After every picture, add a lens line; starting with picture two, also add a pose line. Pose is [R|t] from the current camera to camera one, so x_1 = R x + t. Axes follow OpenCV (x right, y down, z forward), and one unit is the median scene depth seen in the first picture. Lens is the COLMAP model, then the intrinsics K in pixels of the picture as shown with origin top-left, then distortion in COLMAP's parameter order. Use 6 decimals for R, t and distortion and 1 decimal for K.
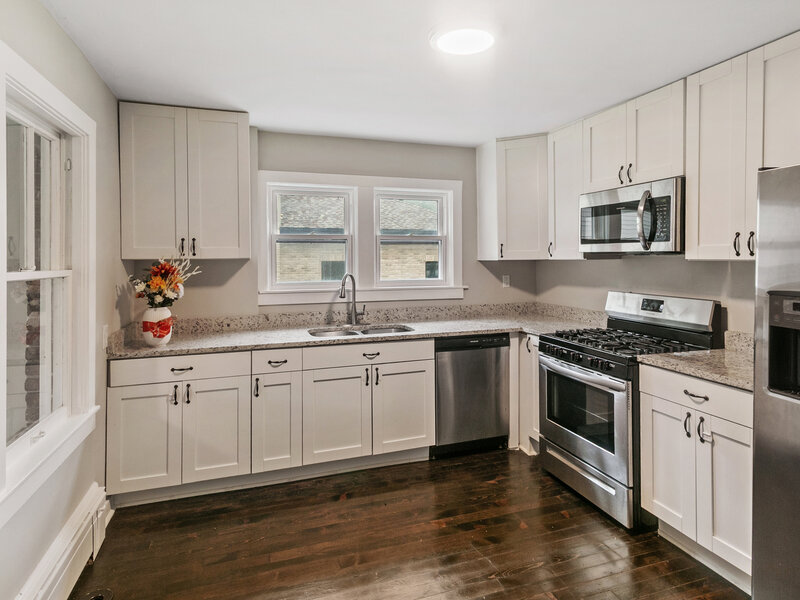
lens RADIAL K [[433.1, 0, 397.0], [0, 433.1, 241.4], [0, 0, 1]] dist [0.006353, 0.000659]
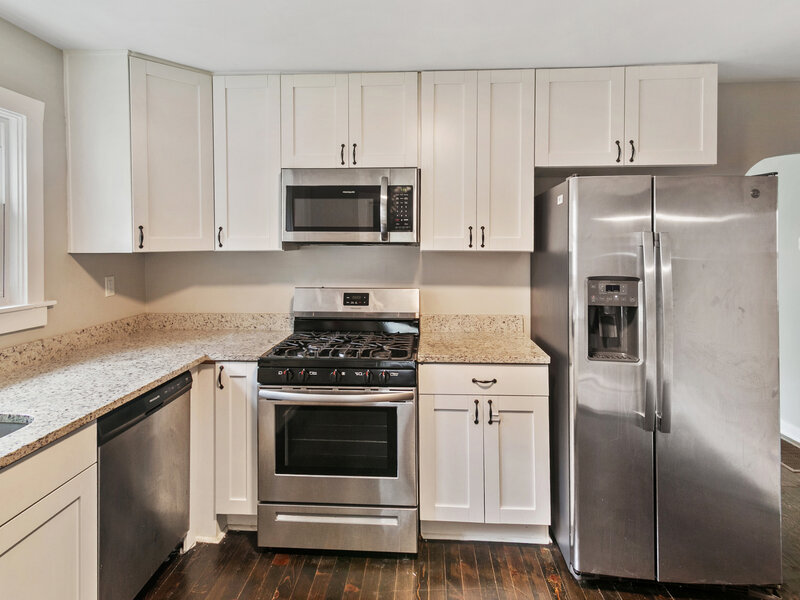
lens RADIAL K [[433.1, 0, 397.0], [0, 433.1, 241.4], [0, 0, 1]] dist [0.006353, 0.000659]
pose [[0.376108, 0.018002, 0.926401, -0.241457], [-0.036830, 0.999312, -0.004467, 0.022212], [-0.925843, -0.032439, 0.376513, 0.551284]]
